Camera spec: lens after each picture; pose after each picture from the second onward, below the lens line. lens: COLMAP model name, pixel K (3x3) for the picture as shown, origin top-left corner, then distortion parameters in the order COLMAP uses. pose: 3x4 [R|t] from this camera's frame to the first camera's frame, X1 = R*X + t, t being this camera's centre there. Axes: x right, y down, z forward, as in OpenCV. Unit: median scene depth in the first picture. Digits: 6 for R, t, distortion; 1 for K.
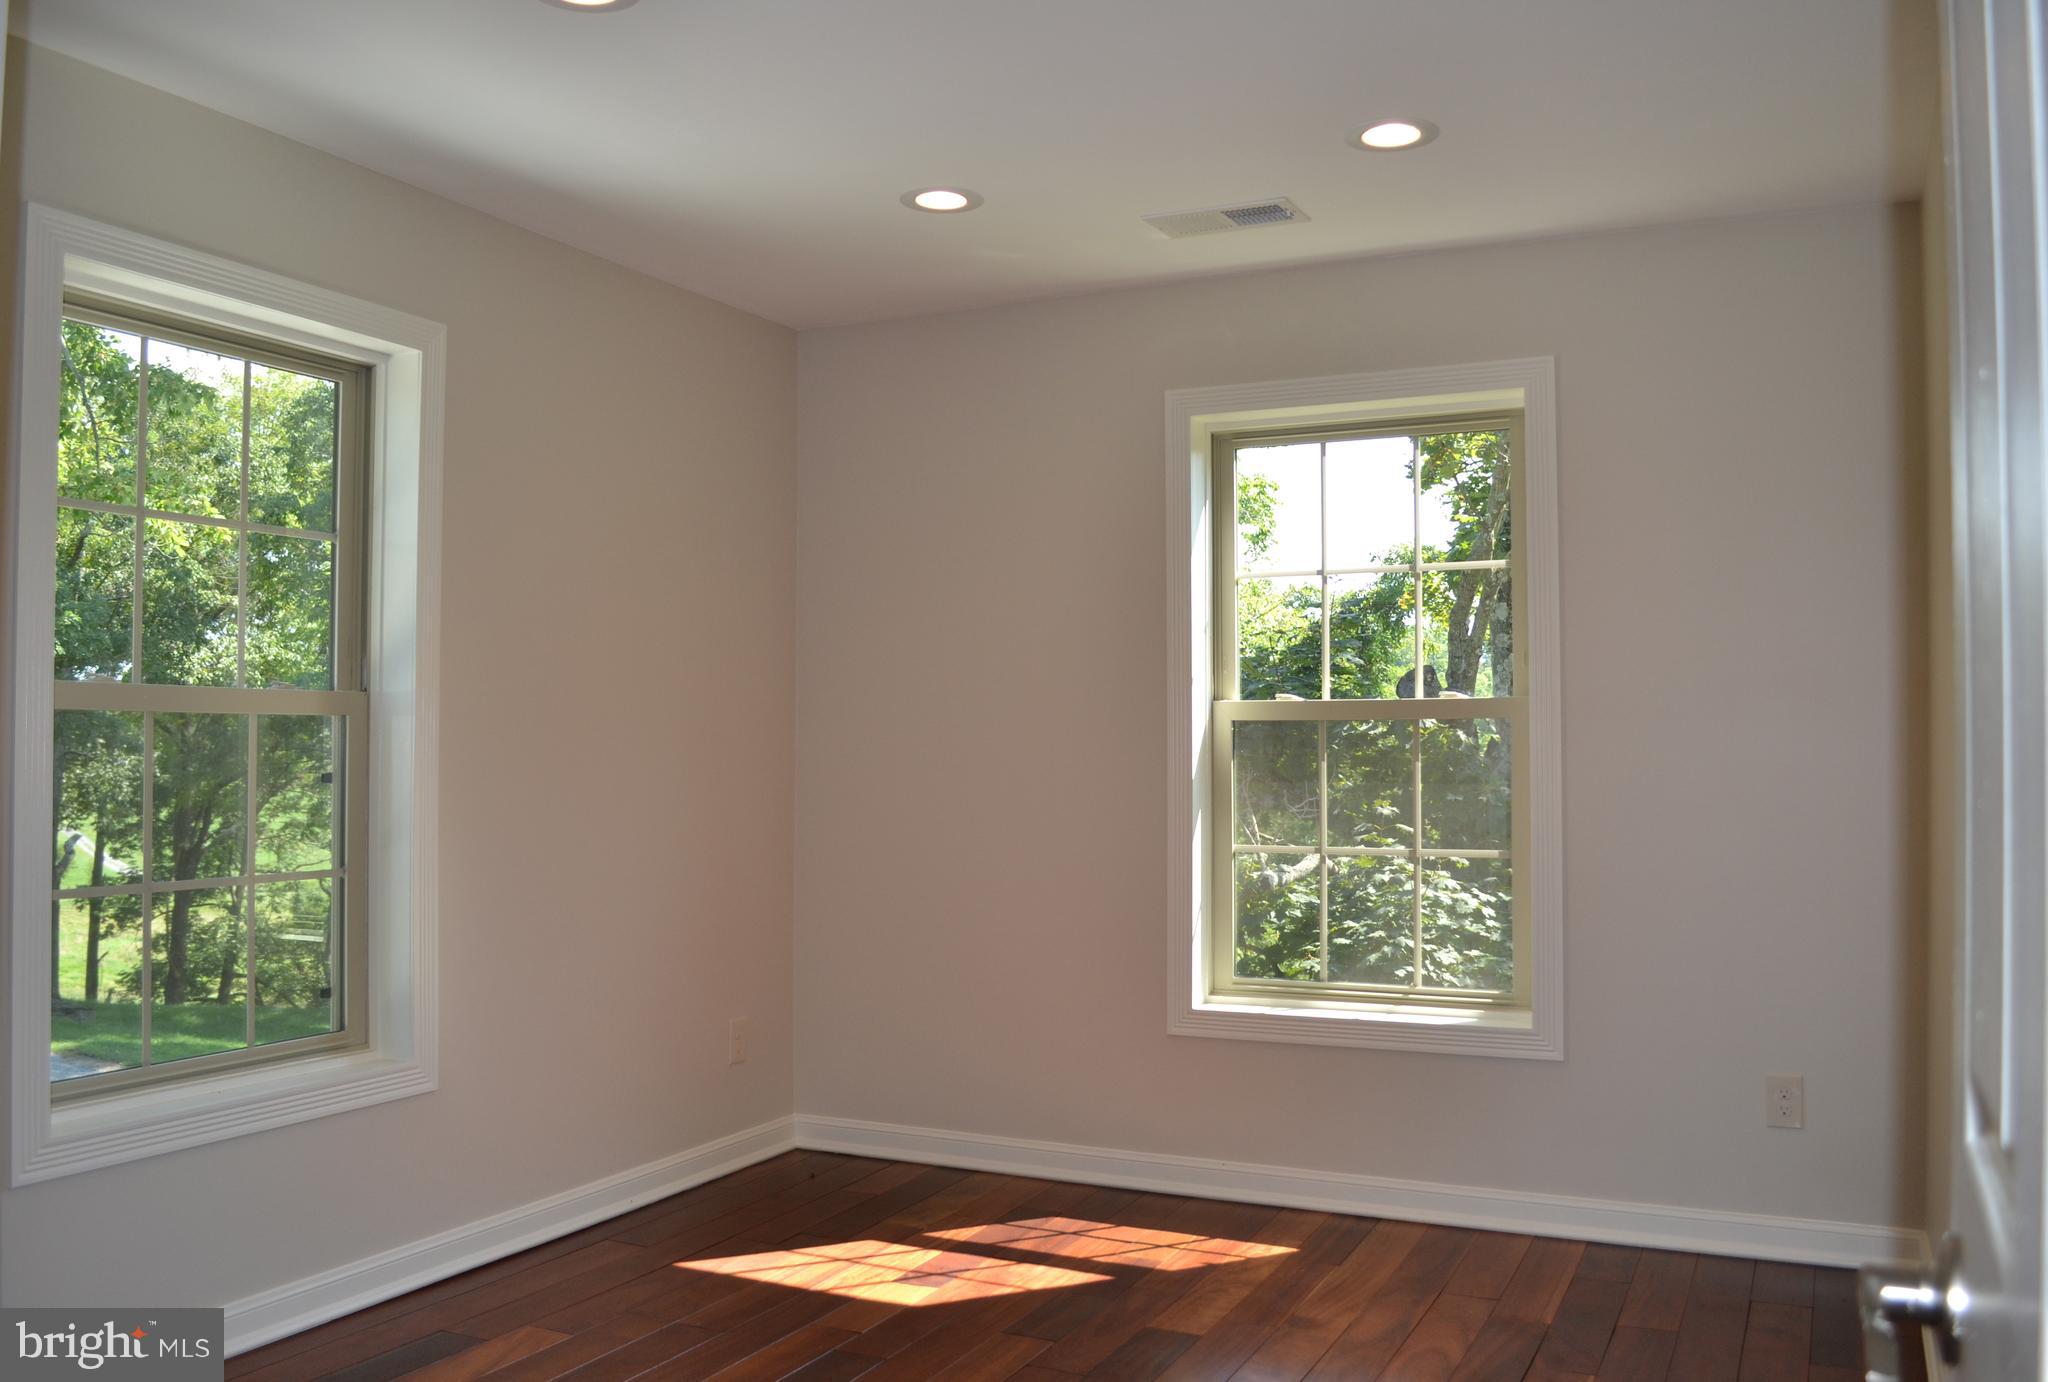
lens RADIAL K [[1735.5, 0, 1024.0], [0, 1735.5, 691.0], [0, 0, 1]] dist [-0.076727, -0.001228]
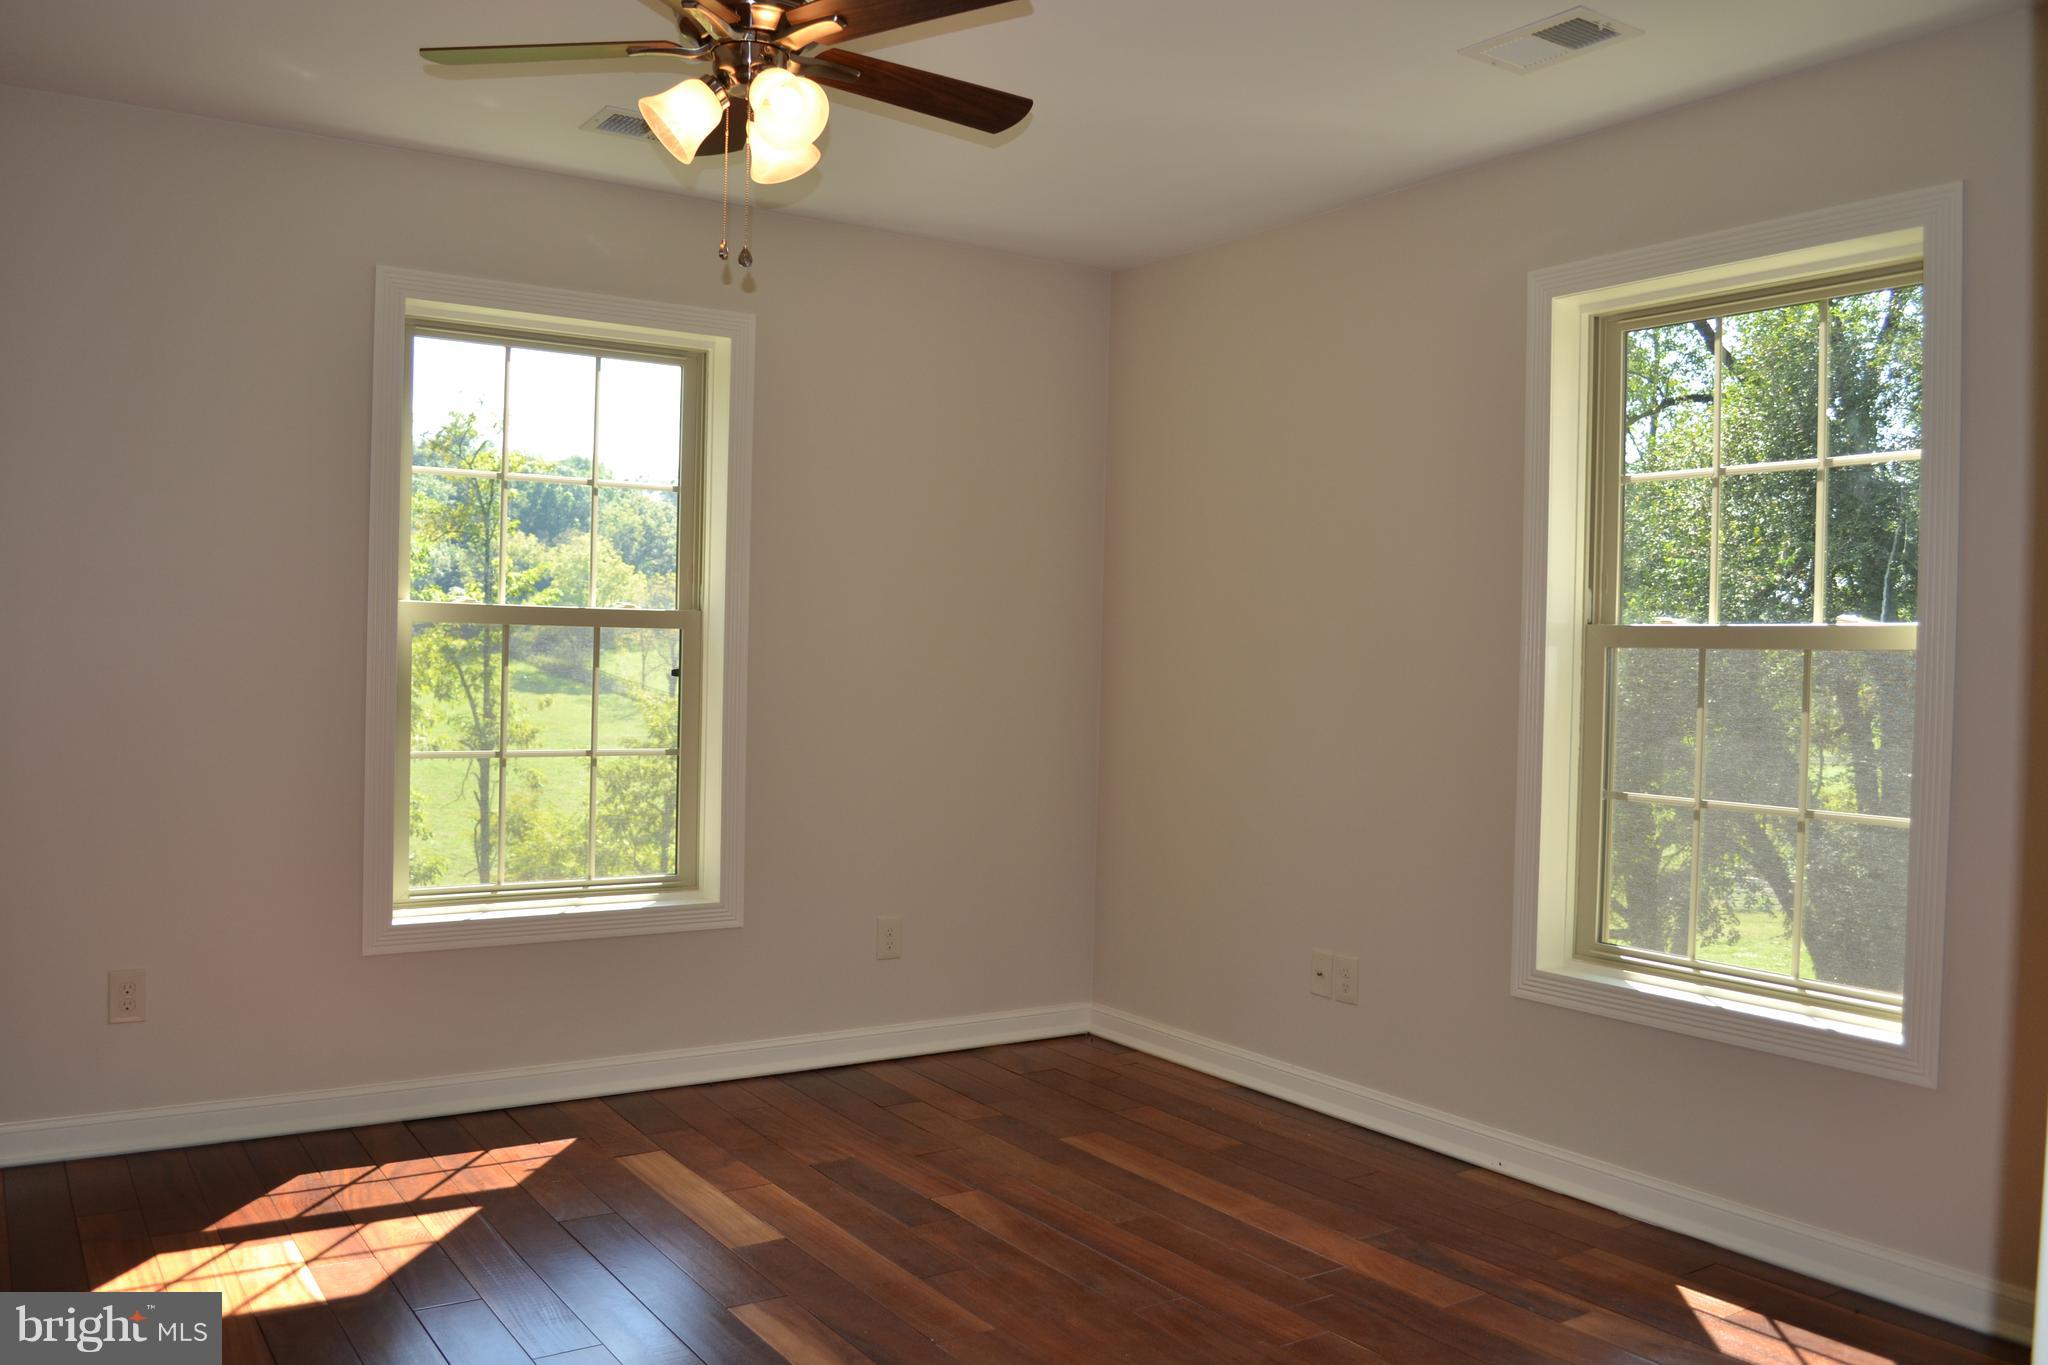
lens RADIAL K [[1648.5, 0, 1024.0], [0, 1648.5, 682.5], [0, 0, 1]] dist [-0.007528, 0.001744]
pose [[0.520347, 0.002036, 0.853953, -0.535116], [-0.048736, 0.998438, 0.027316, 0.010597], [-0.852563, -0.055832, 0.519633, 0.265992]]
